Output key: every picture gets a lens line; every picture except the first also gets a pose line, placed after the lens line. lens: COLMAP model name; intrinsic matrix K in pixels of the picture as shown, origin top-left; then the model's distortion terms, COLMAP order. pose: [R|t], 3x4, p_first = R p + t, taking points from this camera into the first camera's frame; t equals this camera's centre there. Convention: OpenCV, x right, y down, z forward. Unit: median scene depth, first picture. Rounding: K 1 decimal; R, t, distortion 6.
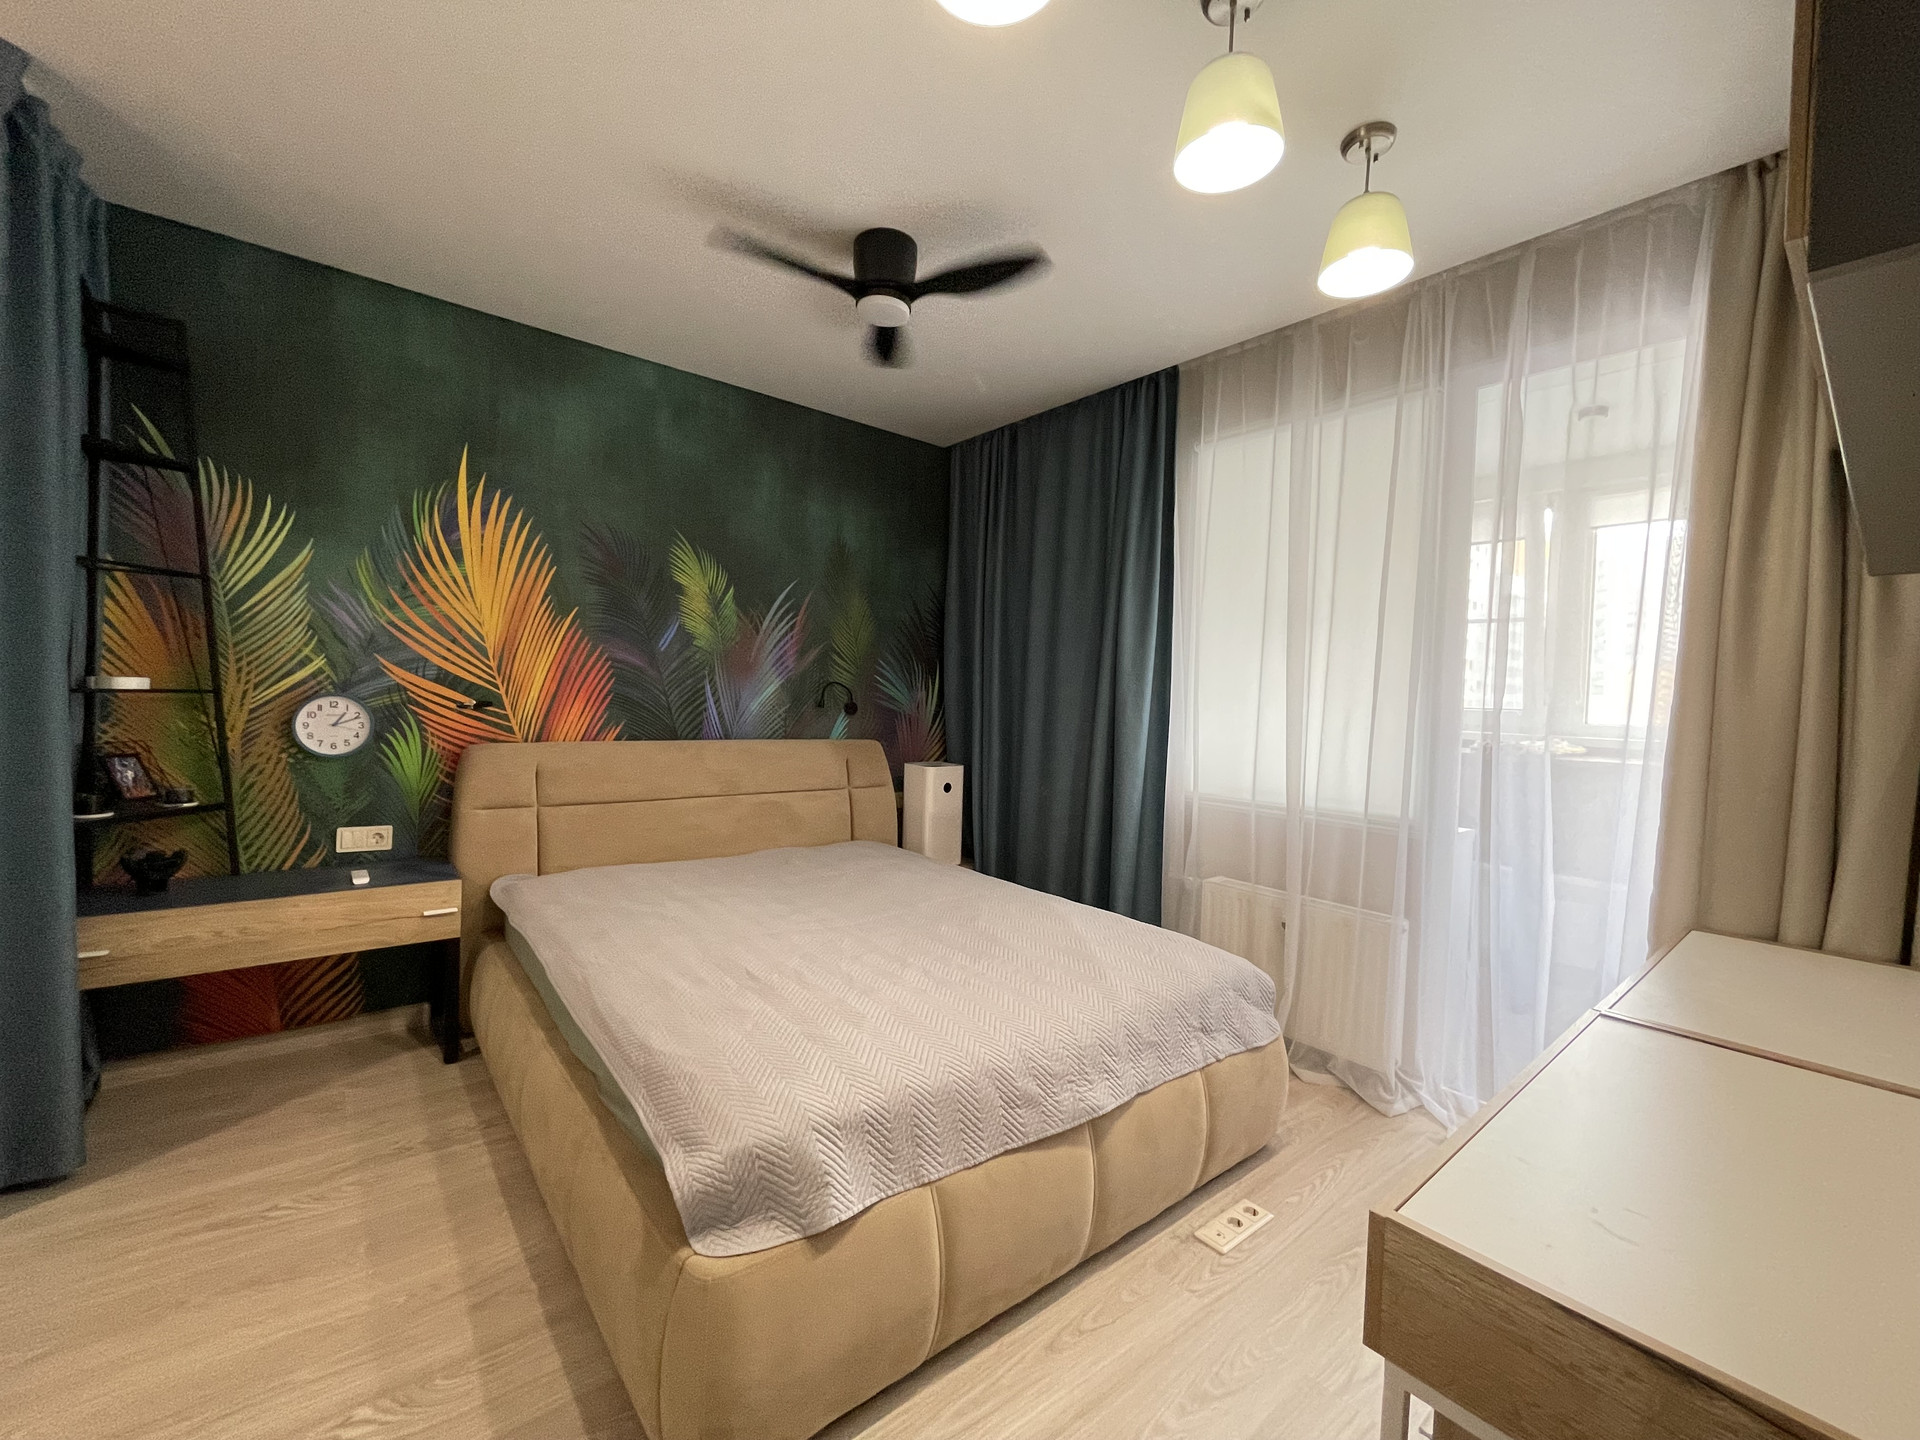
lens RADIAL K [[786.3, 0, 961.4], [0, 786.3, 722.8], [0, 0, 1]] dist [-0.000846, -0.000185]
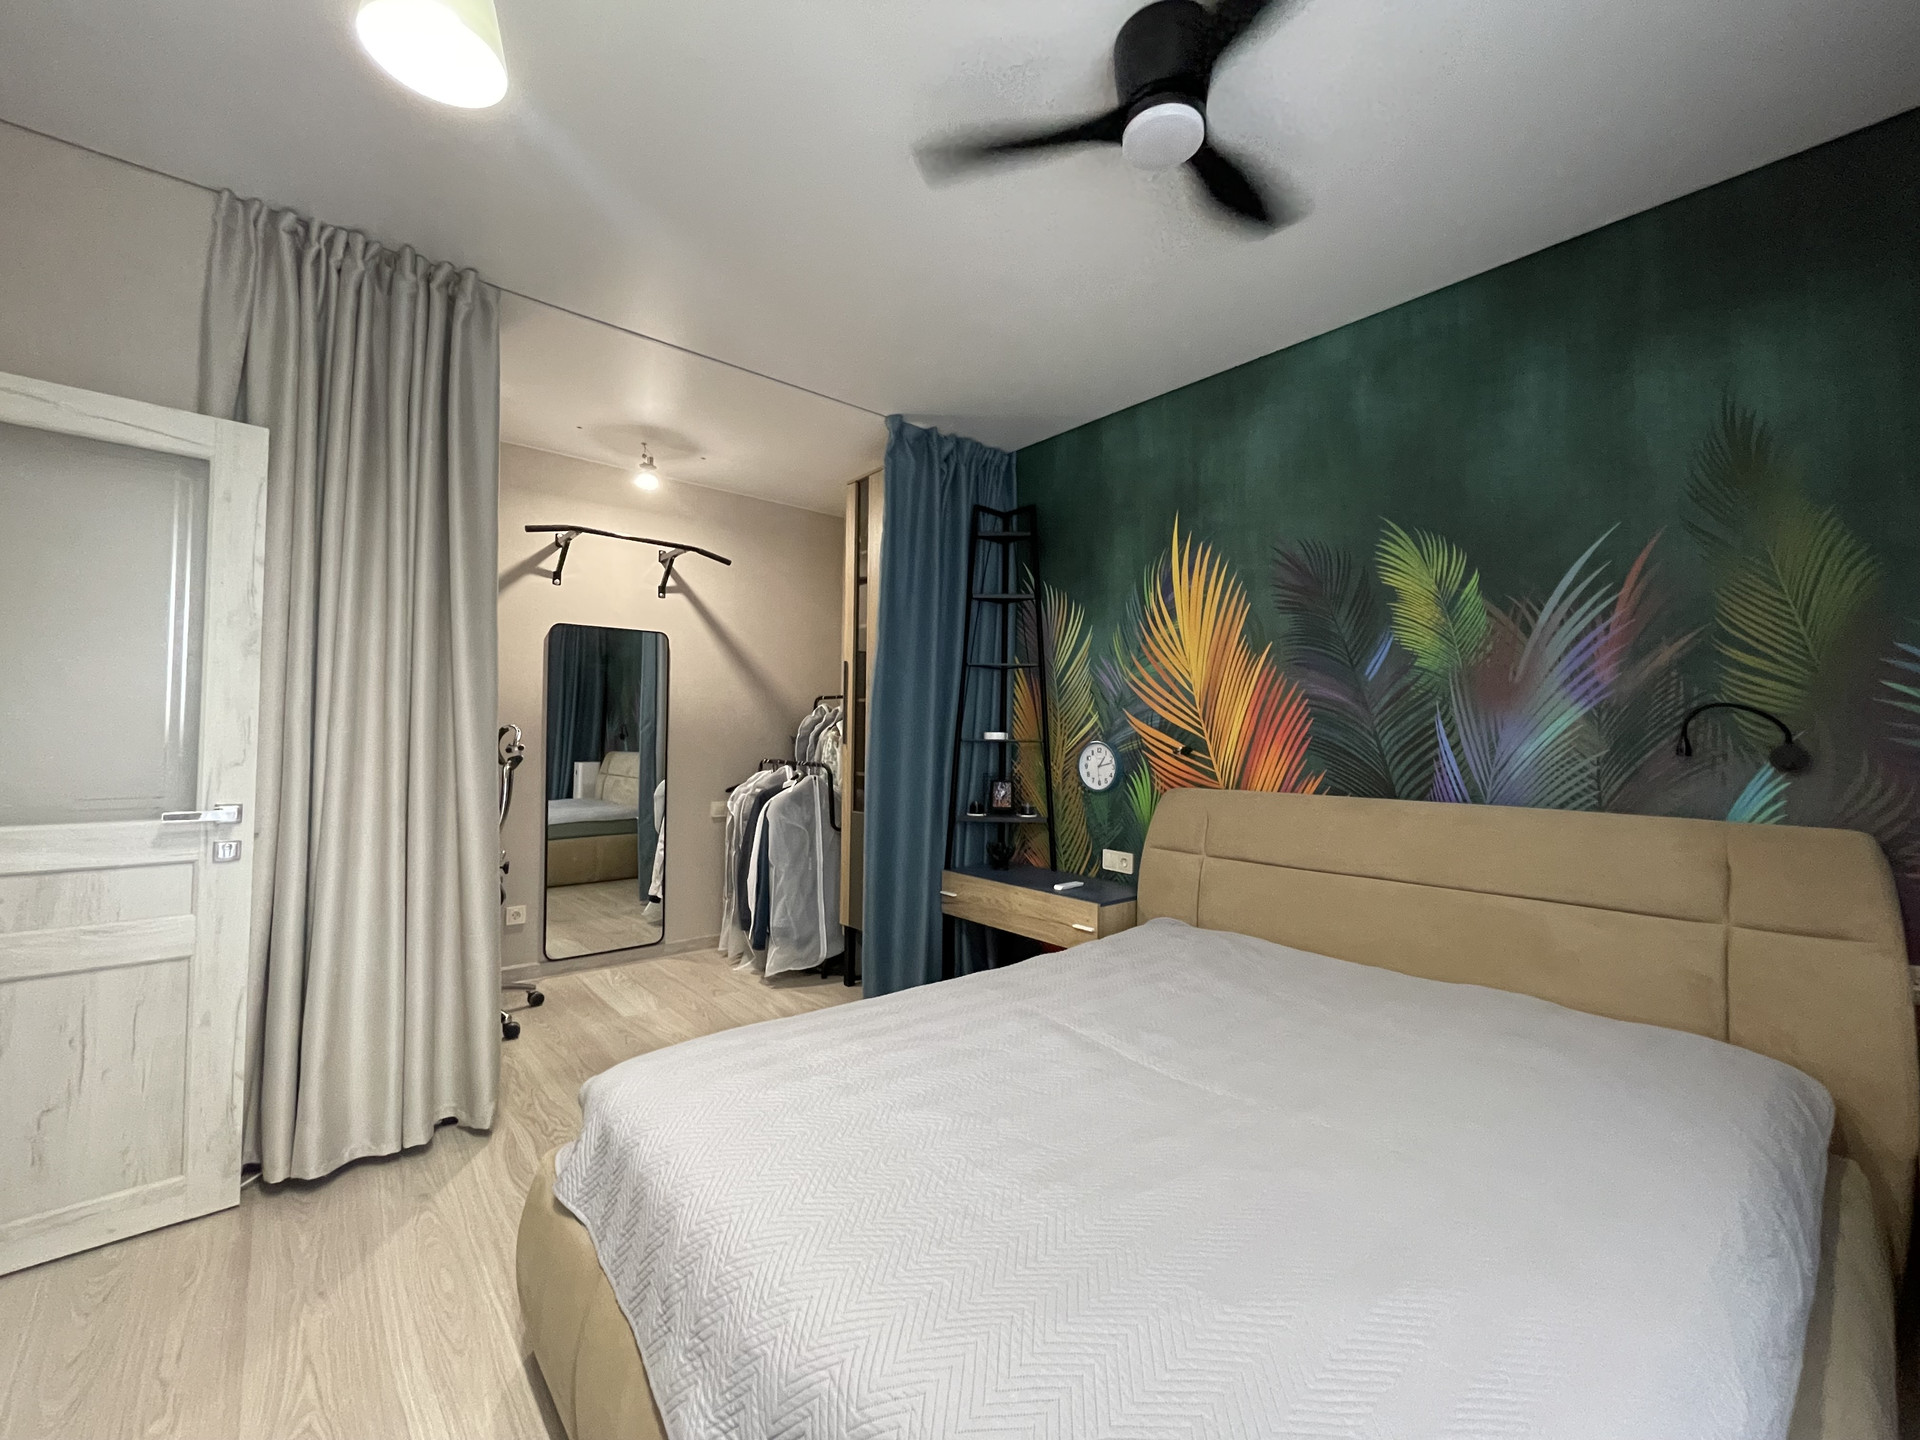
lens RADIAL K [[786.3, 0, 959.8], [0, 786.3, 719.6], [0, 0, 1]] dist [-0.000846, -0.000185]
pose [[0.016741, -0.055875, -0.998297, 0.430039], [-0.041741, 0.997528, -0.056532, 0.007753], [0.998988, 0.042616, 0.014367, 0.684688]]
